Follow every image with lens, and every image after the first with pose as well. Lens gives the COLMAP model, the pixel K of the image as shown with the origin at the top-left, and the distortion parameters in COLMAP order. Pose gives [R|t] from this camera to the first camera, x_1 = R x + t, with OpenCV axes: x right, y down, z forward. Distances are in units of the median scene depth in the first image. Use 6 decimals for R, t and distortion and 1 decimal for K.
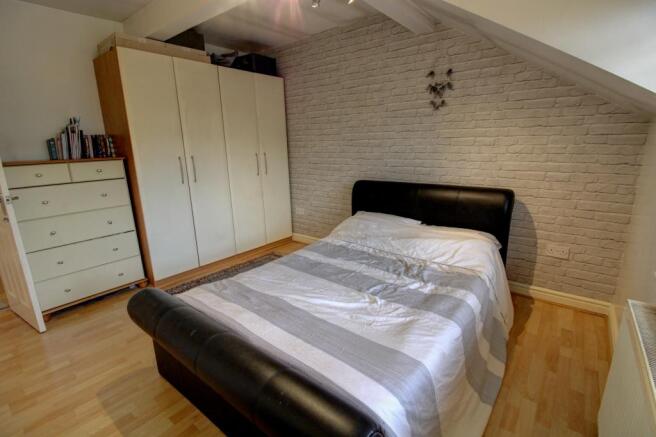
lens RADIAL K [[307.0, 0, 333.1], [0, 307.0, 218.3], [0, 0, 1]] dist [-0.010062, -0.008610]
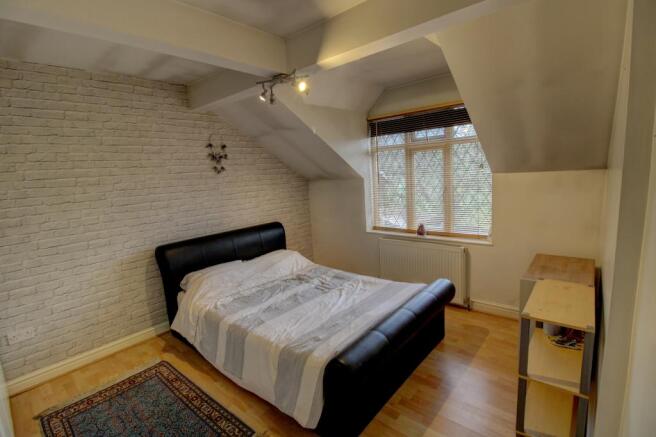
lens RADIAL K [[307.0, 0, 332.9], [0, 307.0, 218.4], [0, 0, 1]] dist [-0.010062, -0.008610]
pose [[0.046581, -0.134598, 0.989805, -0.960354], [0.293715, 0.948924, 0.115217, -0.194730], [-0.954757, 0.285354, 0.083736, 0.519934]]
